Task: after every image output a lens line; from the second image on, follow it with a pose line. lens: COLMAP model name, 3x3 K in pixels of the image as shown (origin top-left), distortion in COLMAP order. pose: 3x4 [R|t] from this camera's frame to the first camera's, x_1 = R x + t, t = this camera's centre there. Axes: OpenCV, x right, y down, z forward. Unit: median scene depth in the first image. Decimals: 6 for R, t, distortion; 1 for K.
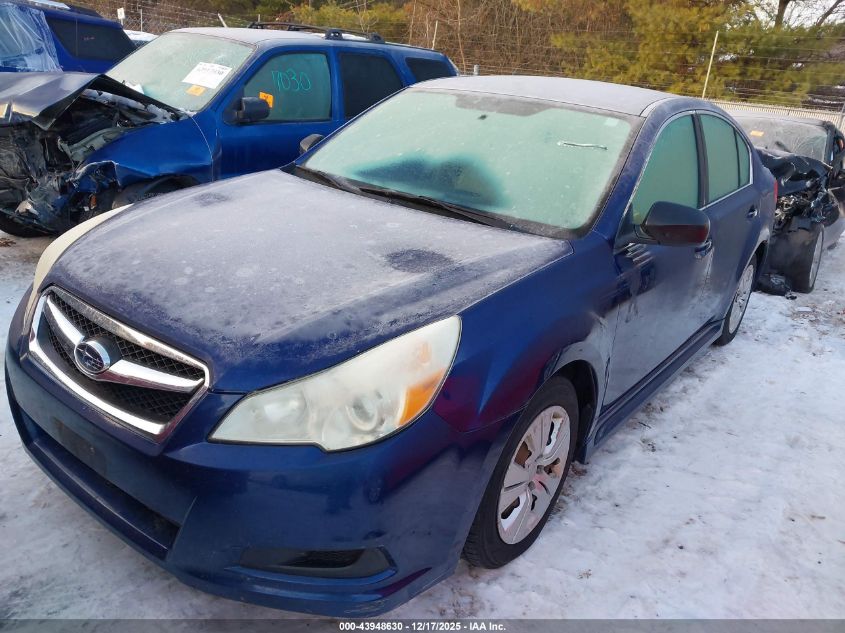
lens RADIAL K [[645.2, 0, 422.5], [0, 645.2, 316.5], [0, 0, 1]] dist [0.023733, 0.007449]
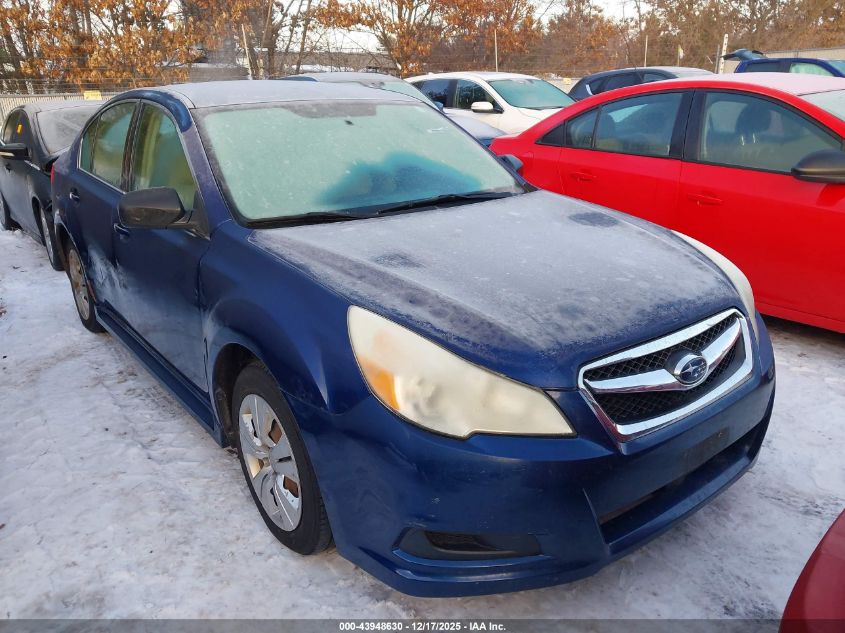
lens RADIAL K [[645.2, 0, 422.5], [0, 645.2, 316.5], [0, 0, 1]] dist [0.023733, 0.007449]
pose [[0.256175, -0.402181, 0.878991, -1.472272], [0.372655, 0.880134, 0.294097, -0.475975], [-0.891910, 0.252220, 0.375343, 0.936408]]
